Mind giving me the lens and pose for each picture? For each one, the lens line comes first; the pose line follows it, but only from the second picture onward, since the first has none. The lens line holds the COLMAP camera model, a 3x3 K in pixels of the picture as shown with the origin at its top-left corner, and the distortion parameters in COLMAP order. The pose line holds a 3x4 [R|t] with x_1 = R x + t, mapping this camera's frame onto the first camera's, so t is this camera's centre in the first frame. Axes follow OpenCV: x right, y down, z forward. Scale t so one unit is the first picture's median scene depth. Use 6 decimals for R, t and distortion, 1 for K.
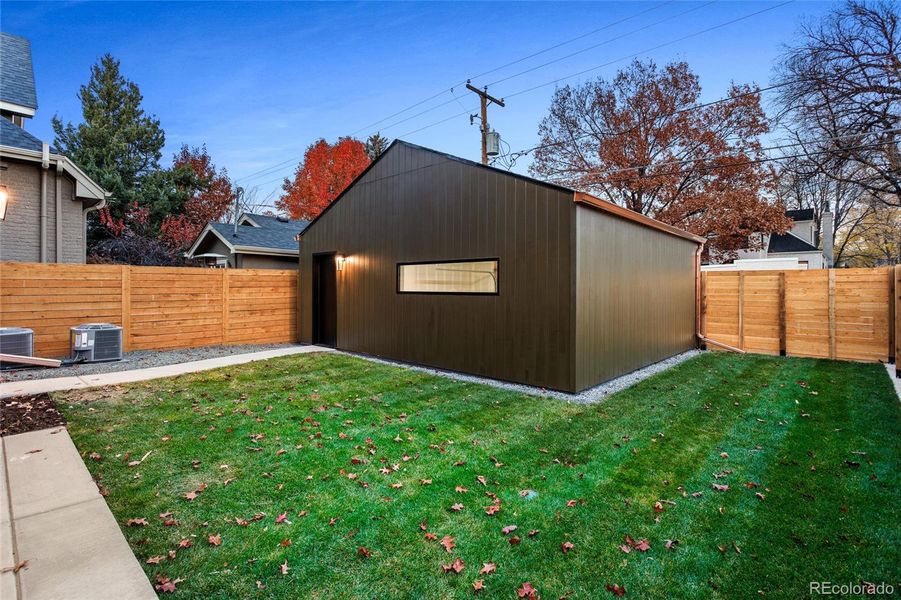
lens RADIAL K [[428.4, 0, 450.8], [0, 428.4, 291.9], [0, 0, 1]] dist [0.004640, -0.000483]
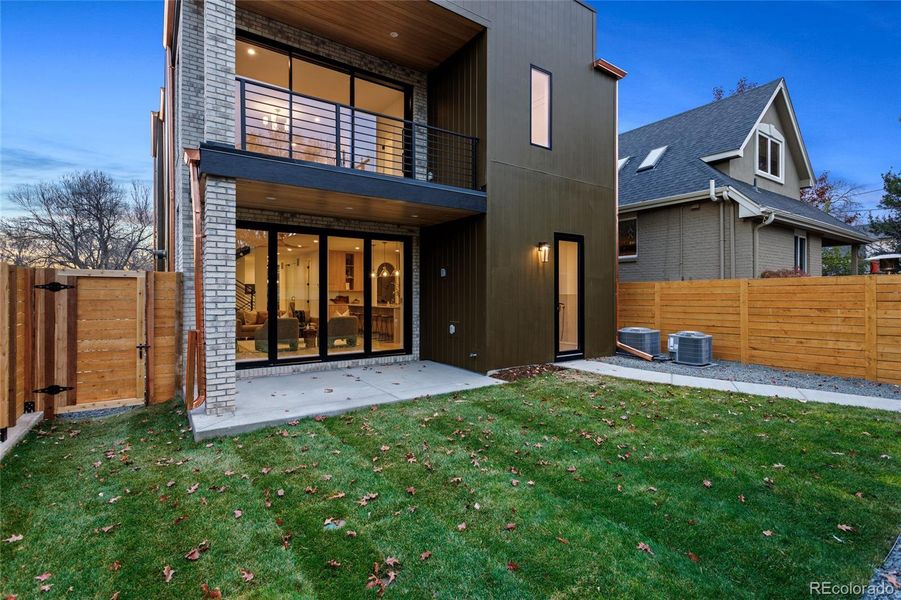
lens RADIAL K [[428.4, 0, 450.7], [0, 428.4, 295.9], [0, 0, 1]] dist [0.004640, -0.000483]
pose [[-0.201970, -0.002793, -0.979388, 0.375324], [-0.012008, 0.999928, -0.000375, -0.012047], [0.979318, 0.011685, -0.201989, 0.507403]]
